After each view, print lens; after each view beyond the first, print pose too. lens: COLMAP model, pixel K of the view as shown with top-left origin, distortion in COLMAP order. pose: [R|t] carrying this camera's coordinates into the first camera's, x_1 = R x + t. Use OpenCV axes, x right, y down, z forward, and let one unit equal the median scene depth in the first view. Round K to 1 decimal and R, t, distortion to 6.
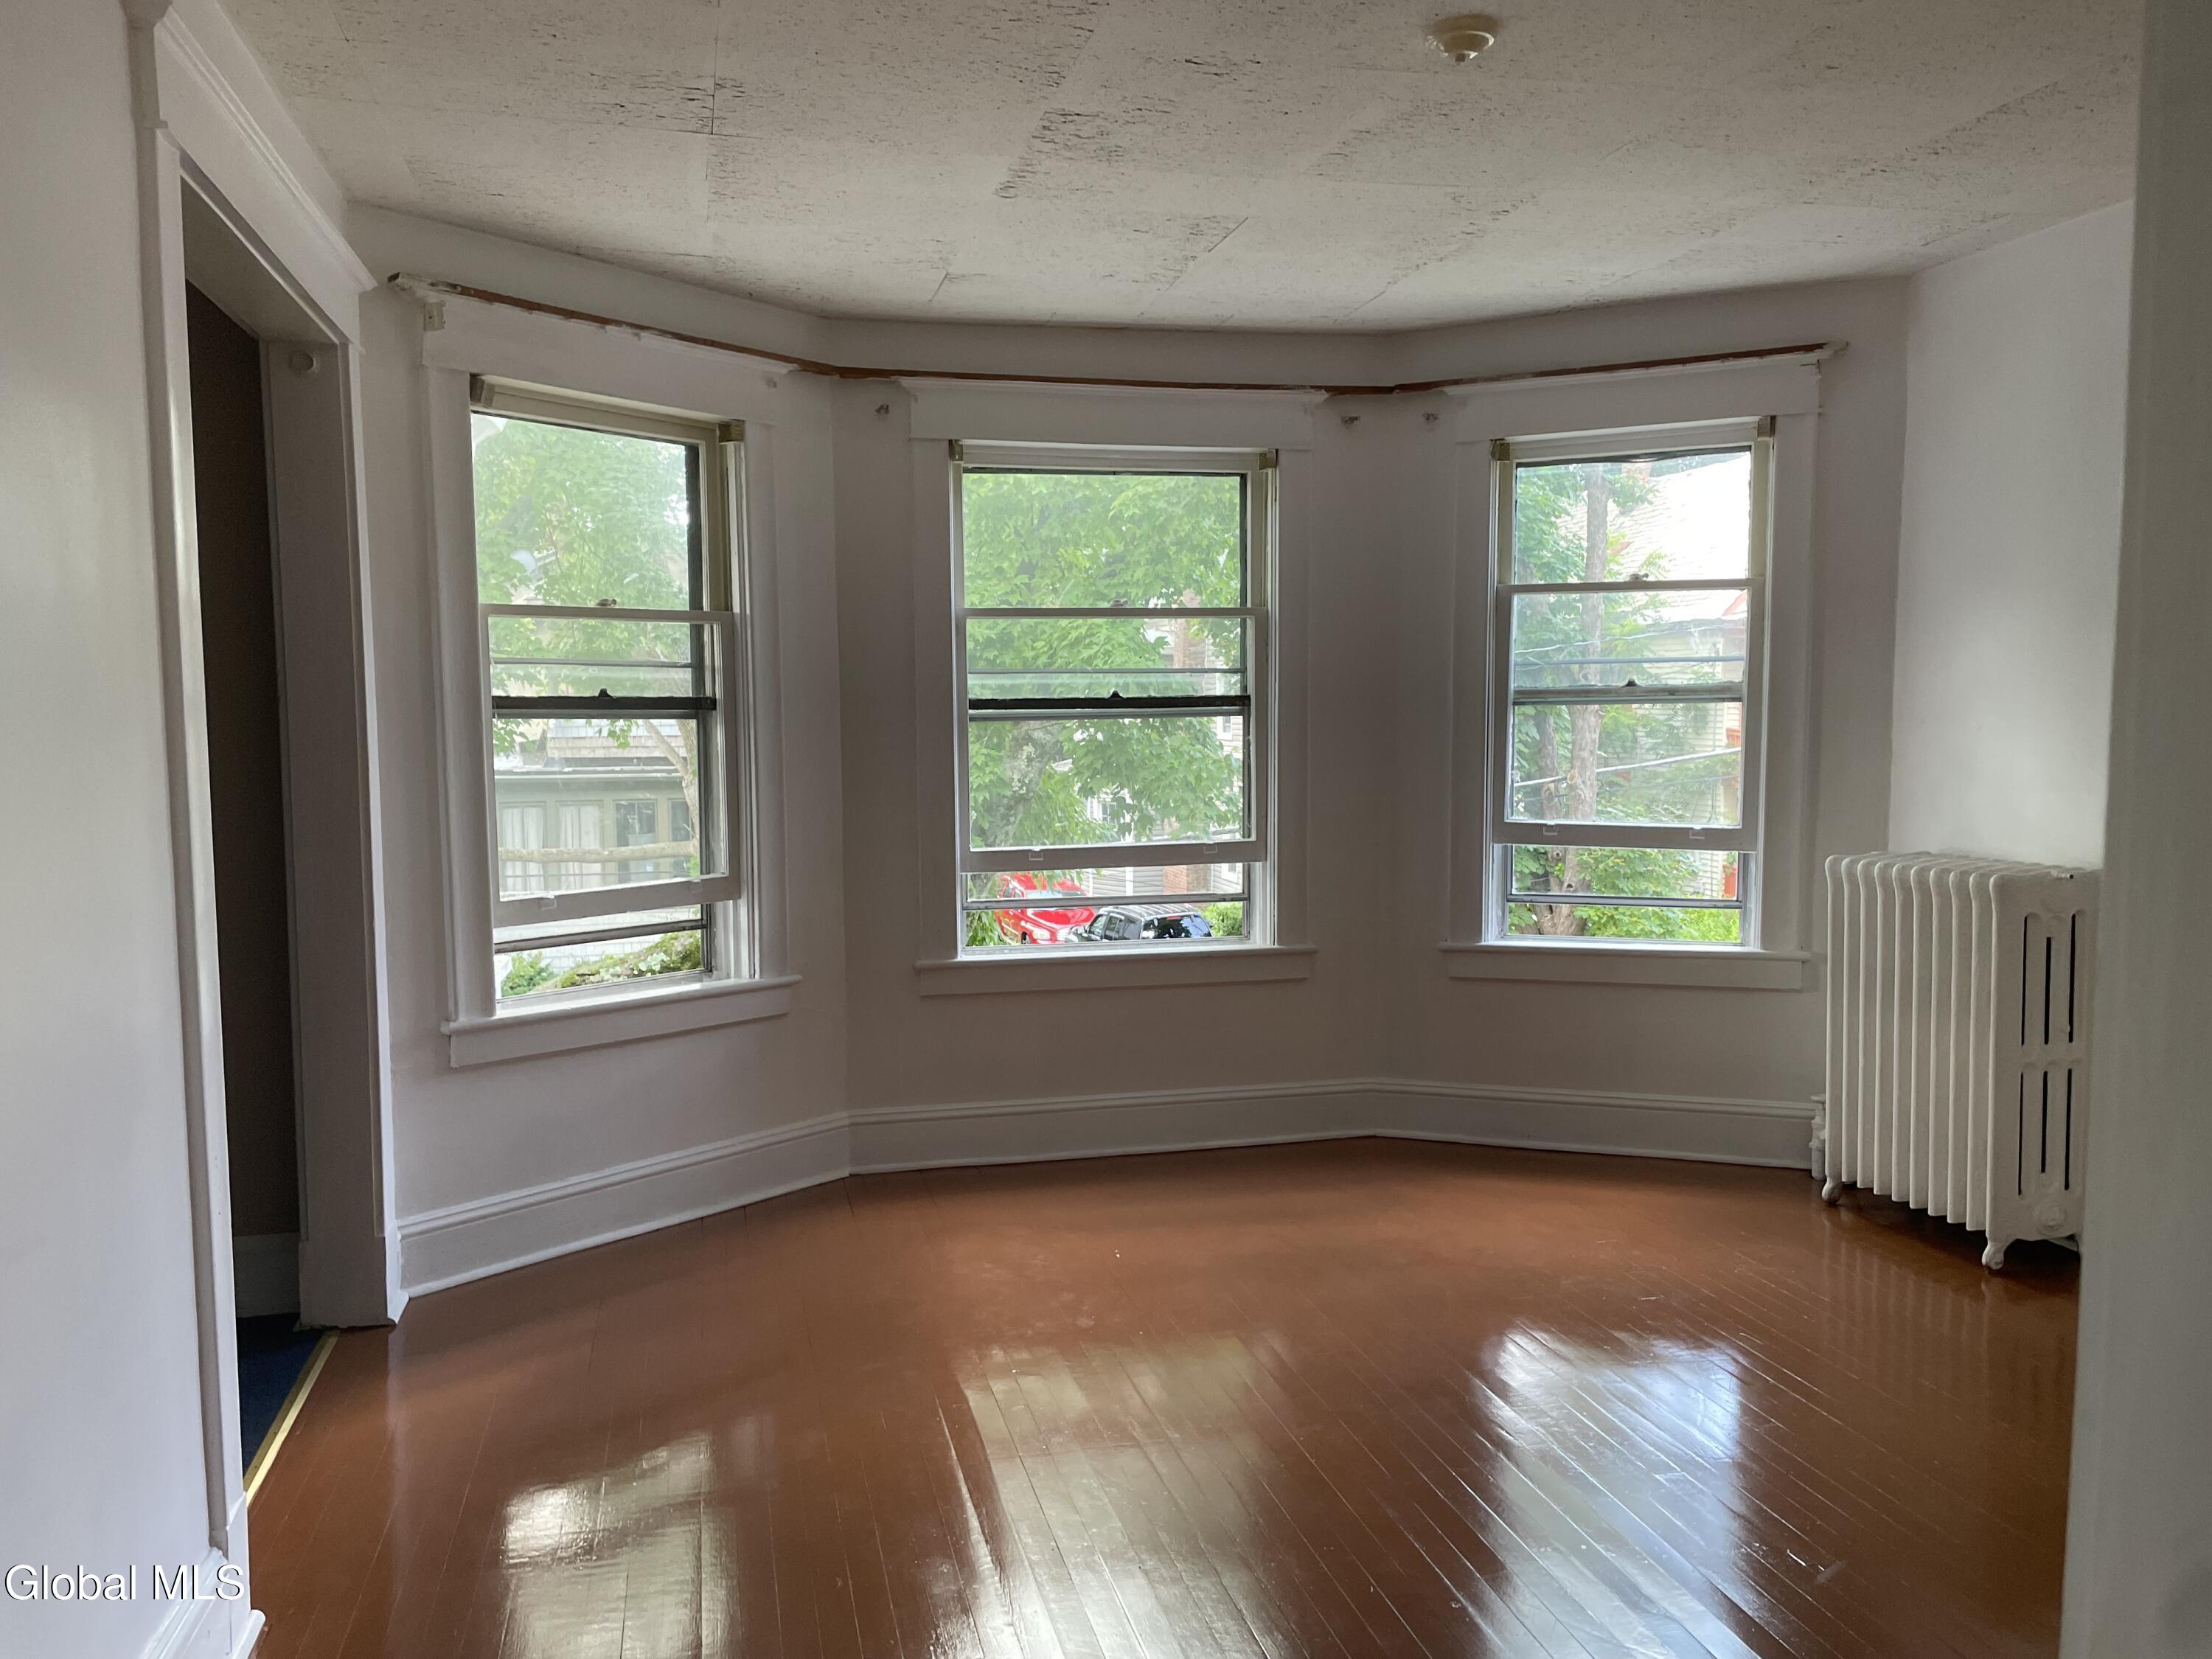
lens RADIAL K [[1644.9, 0, 1106.5], [0, 1644.9, 842.0], [0, 0, 1]] dist [0.078831, -0.084145]
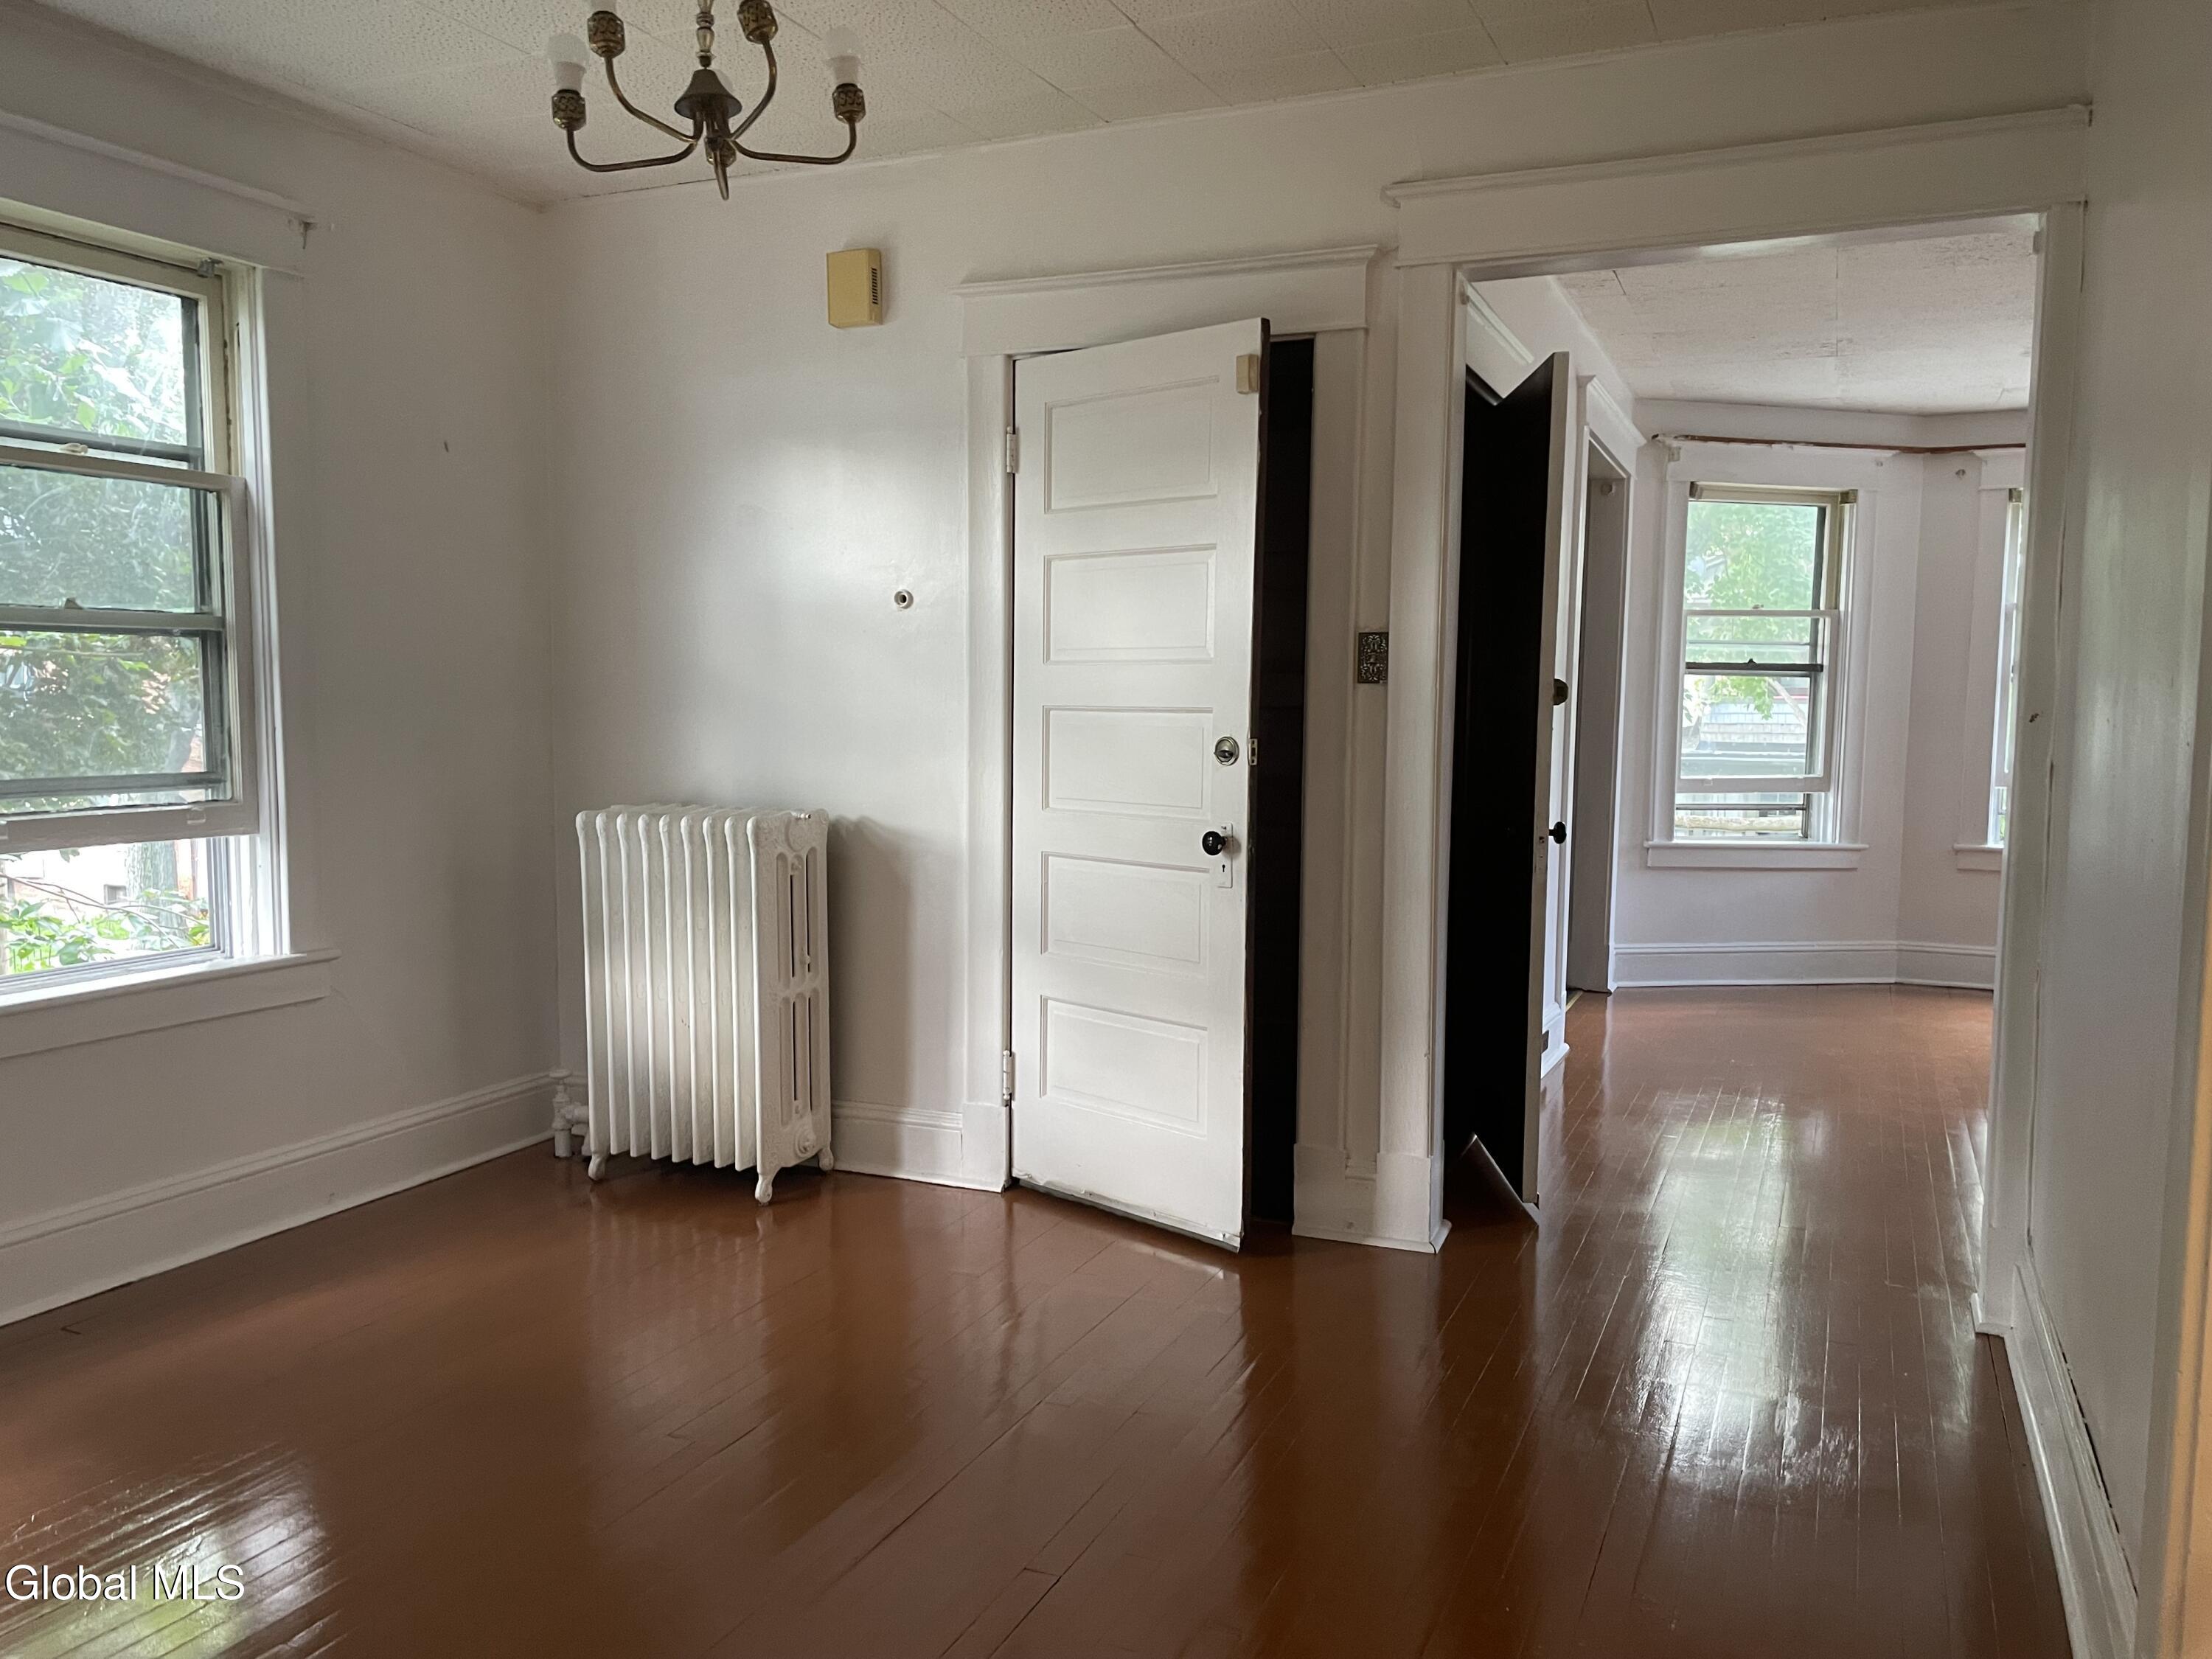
lens RADIAL K [[1644.9, 0, 1106.5], [0, 1644.9, 842.0], [0, 0, 1]] dist [0.078831, -0.084145]
pose [[0.785864, 0.069486, -0.614483, 0.220815], [-0.068223, 0.997343, 0.025529, 0.090811], [0.614624, 0.021860, 0.788517, -0.693907]]
